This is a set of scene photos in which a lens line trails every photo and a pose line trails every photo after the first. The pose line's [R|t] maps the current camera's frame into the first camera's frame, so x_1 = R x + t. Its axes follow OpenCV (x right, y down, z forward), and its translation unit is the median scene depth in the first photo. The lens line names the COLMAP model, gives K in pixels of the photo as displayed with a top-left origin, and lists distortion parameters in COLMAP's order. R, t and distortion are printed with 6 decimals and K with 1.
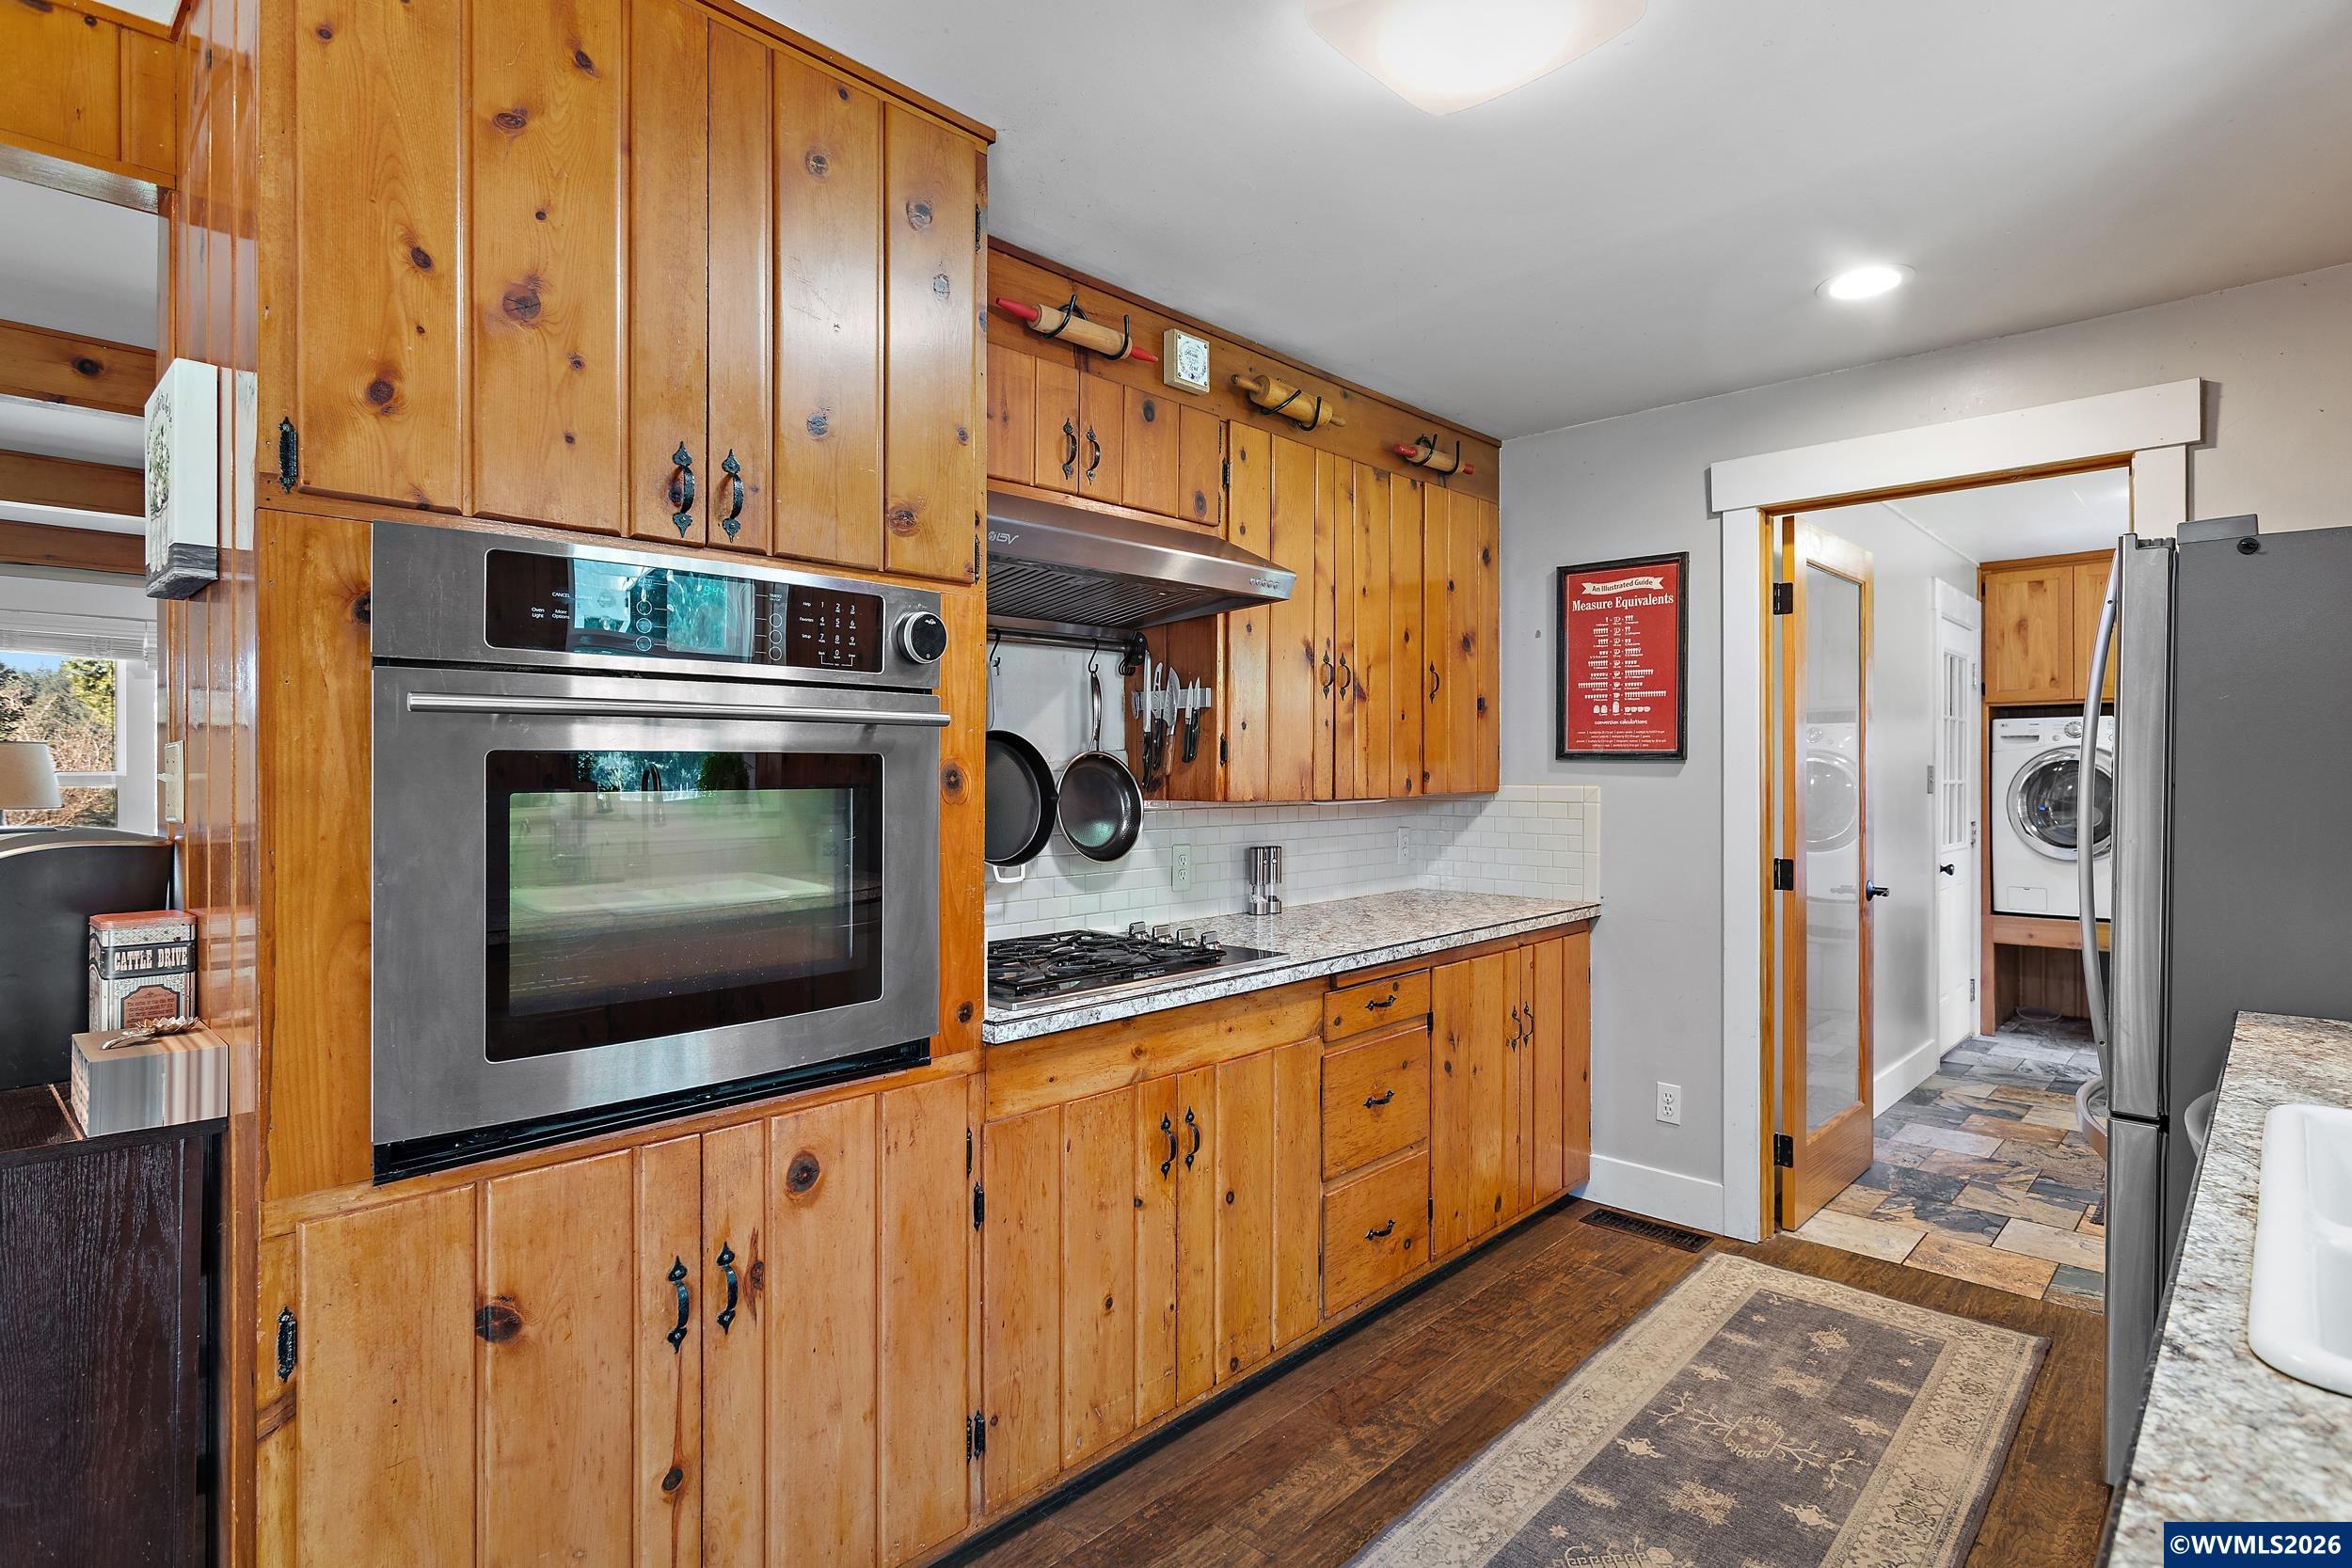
lens RADIAL K [[1179.5, 0, 1172.4], [0, 1179.5, 770.3], [0, 0, 1]] dist [-0.013610, 0.002455]
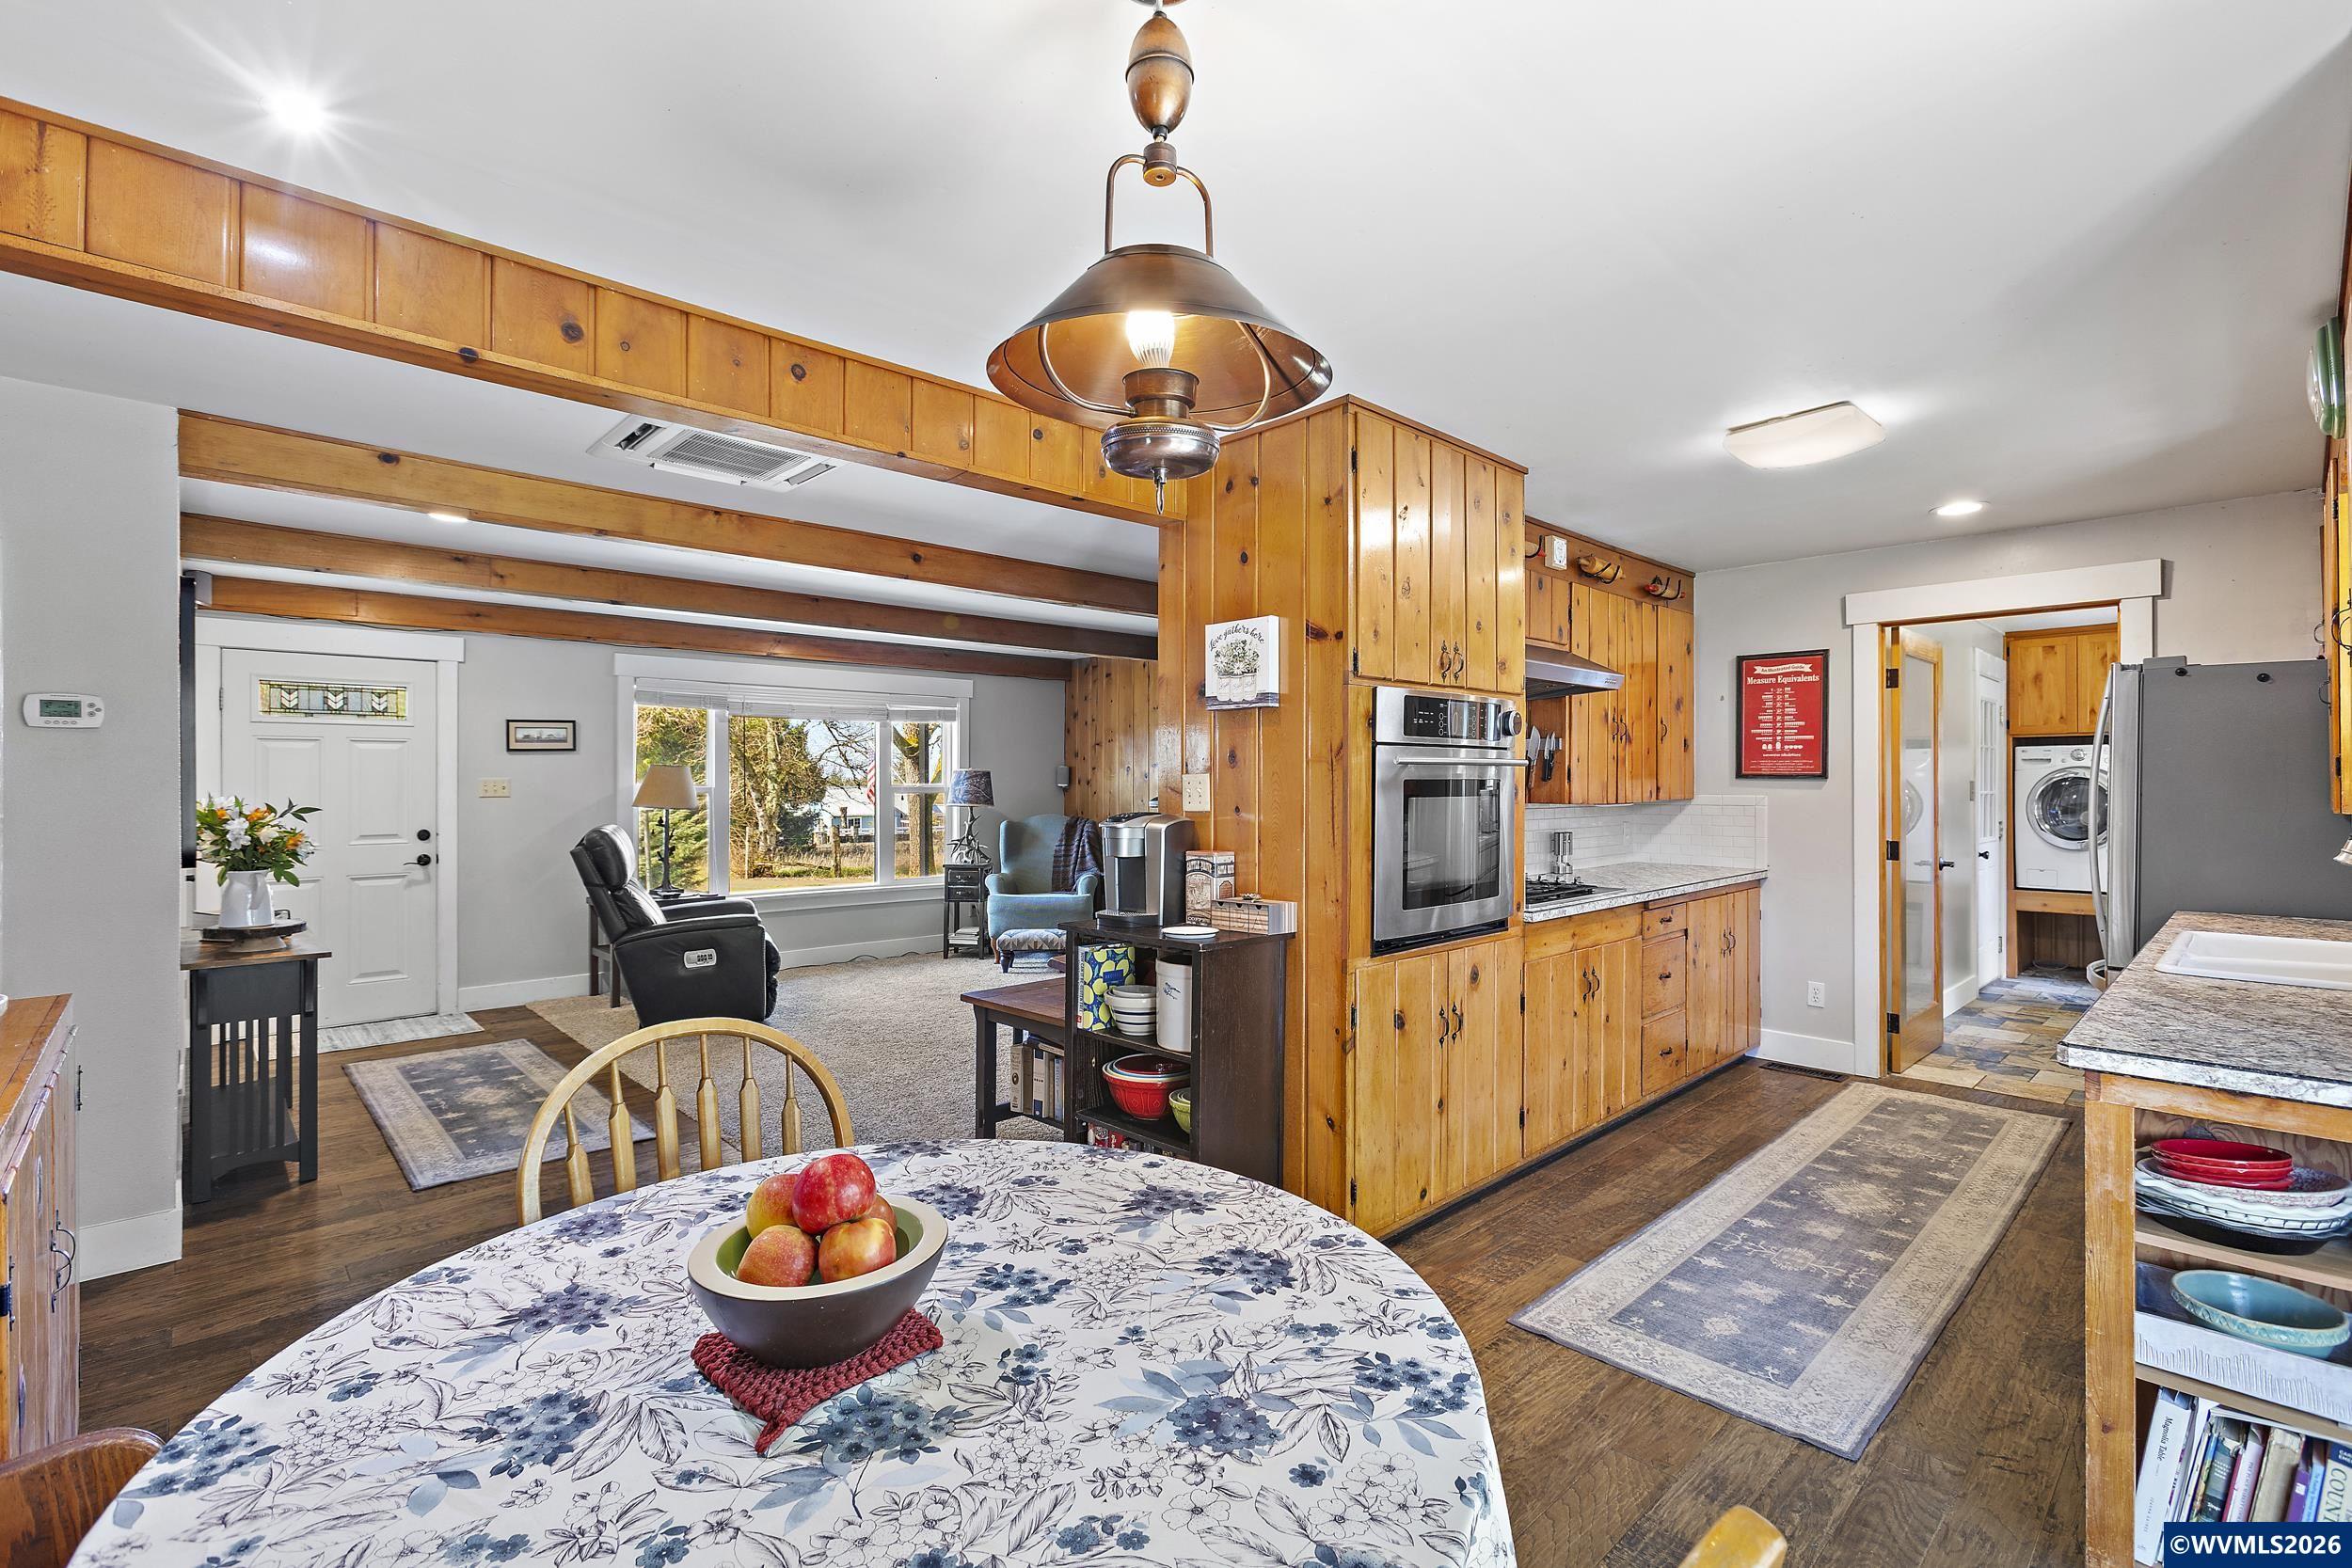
lens RADIAL K [[1056.1, 0, 1167.6], [0, 1056.1, 779.0], [0, 0, 1]] dist [-0.007917, 0.001348]
pose [[0.998601, -0.000284, -0.052875, -0.393961], [0.000170, 0.999998, -0.002167, -0.005940], [0.052875, 0.002155, 0.998599, -0.489017]]
